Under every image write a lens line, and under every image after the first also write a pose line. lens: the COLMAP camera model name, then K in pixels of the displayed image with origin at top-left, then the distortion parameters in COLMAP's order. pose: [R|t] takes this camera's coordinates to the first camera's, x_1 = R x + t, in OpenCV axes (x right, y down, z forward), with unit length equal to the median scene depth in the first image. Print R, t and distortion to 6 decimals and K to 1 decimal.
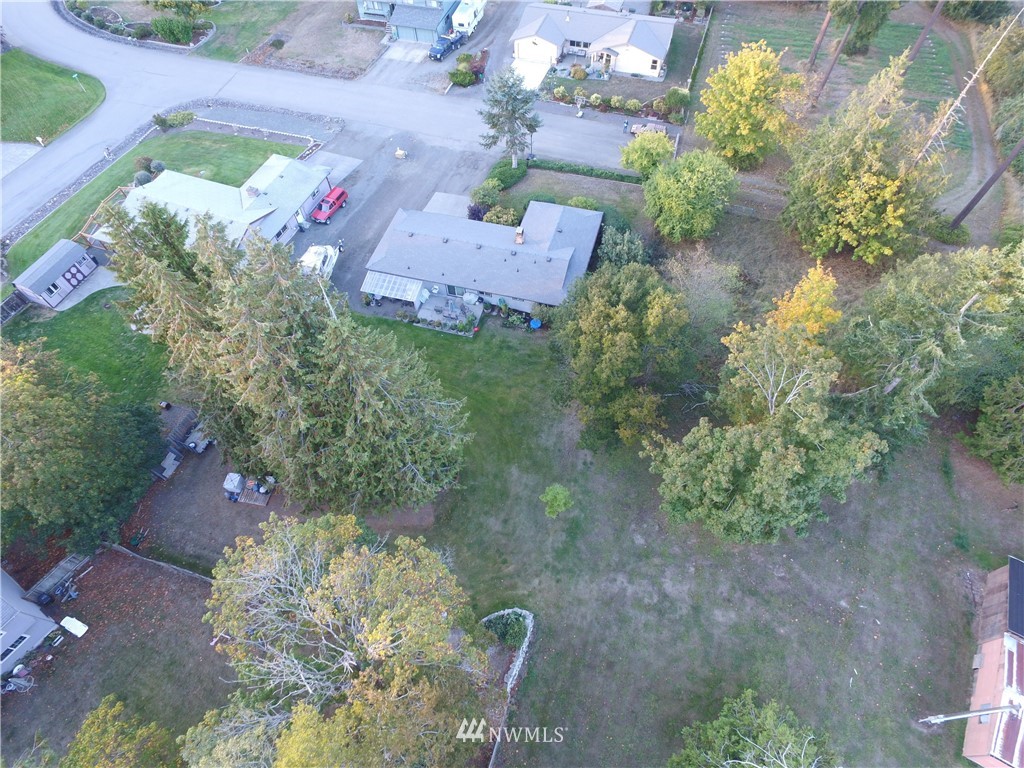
lens RADIAL K [[601.0, 0, 513.2], [0, 601.0, 380.8], [0, 0, 1]] dist [-0.002389, 0.011778]
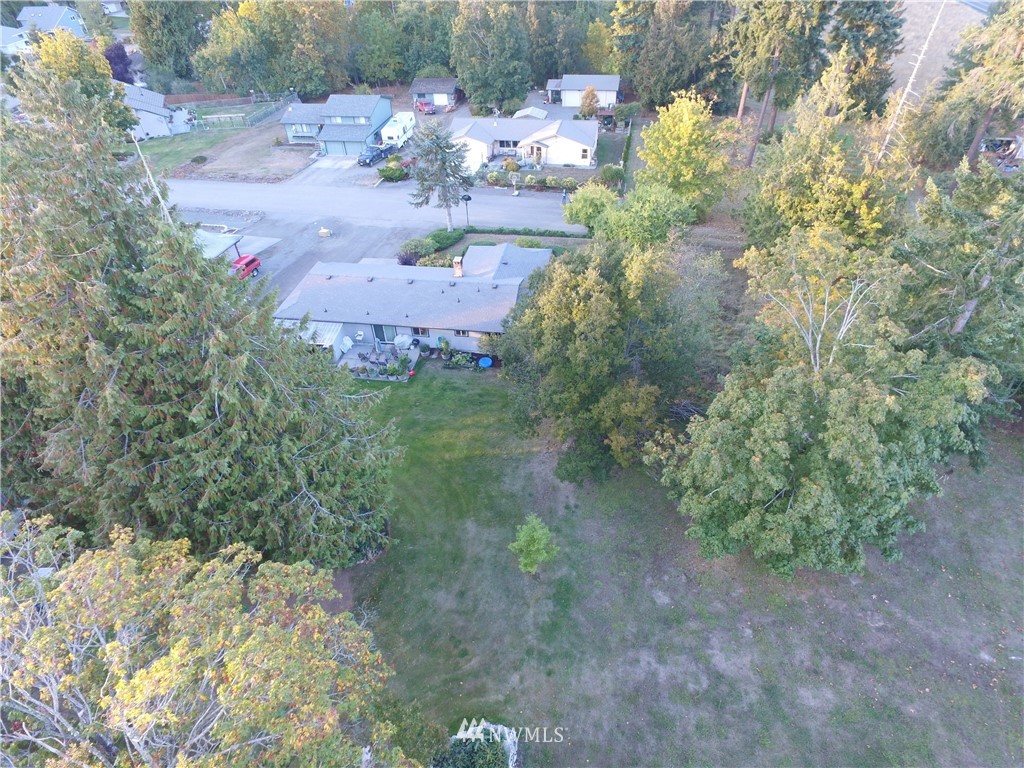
lens RADIAL K [[601.0, 0, 513.2], [0, 601.0, 380.8], [0, 0, 1]] dist [-0.002389, 0.011778]
pose [[0.993677, -0.073863, 0.084559, 0.005153], [0.095058, 0.954248, -0.283504, 0.200289], [-0.059750, 0.289750, 0.955236, 0.285758]]
